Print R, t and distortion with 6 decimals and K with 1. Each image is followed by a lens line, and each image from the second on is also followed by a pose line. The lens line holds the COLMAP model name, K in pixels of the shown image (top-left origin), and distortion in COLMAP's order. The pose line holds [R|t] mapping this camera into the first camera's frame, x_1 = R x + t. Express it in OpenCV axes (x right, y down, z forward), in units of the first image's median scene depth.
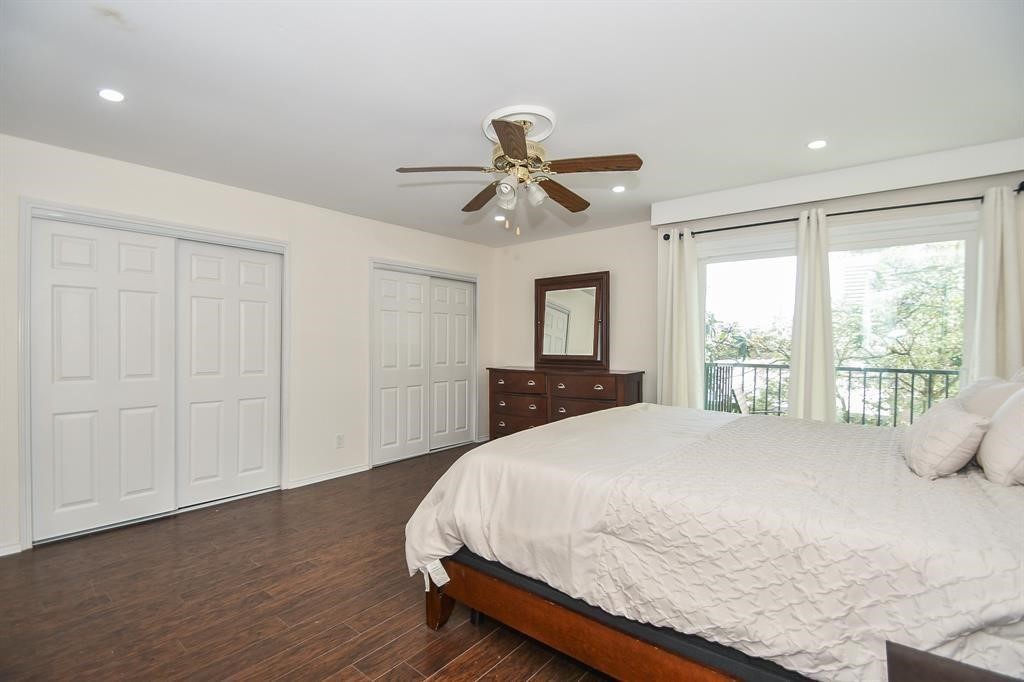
lens RADIAL K [[455.5, 0, 495.0], [0, 455.5, 351.1], [0, 0, 1]] dist [0.001840, -0.000010]
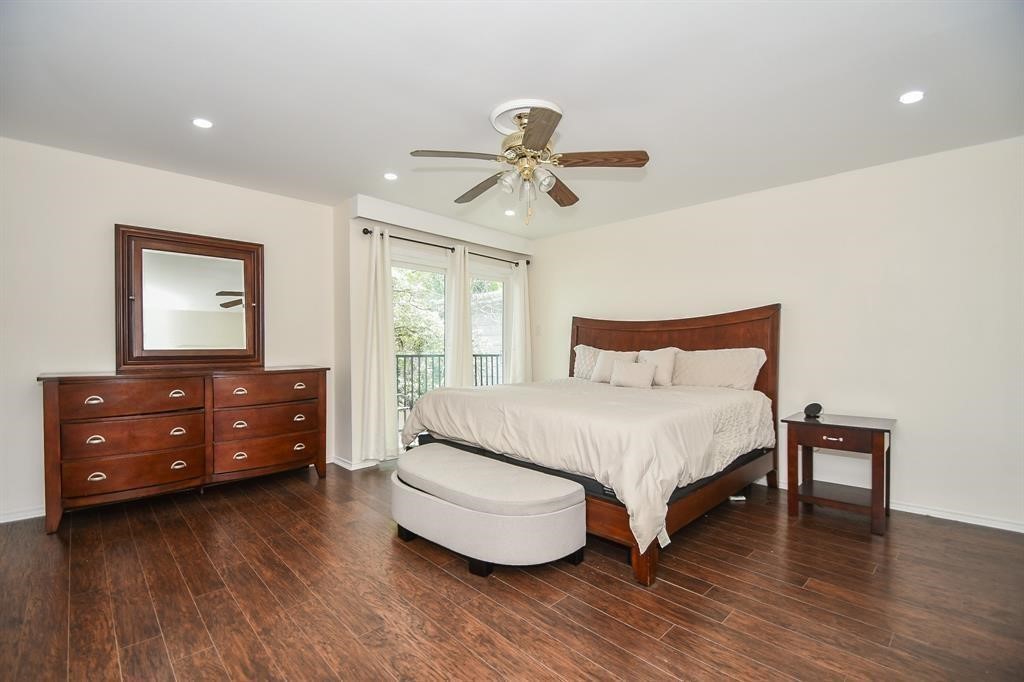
lens RADIAL K [[455.5, 0, 495.0], [0, 455.5, 351.1], [0, 0, 1]] dist [0.001840, -0.000010]
pose [[0.115237, -0.018150, 0.993172, -0.513033], [0.007955, 0.999818, 0.017348, 0.003163], [-0.993306, 0.005901, 0.115360, 0.497139]]
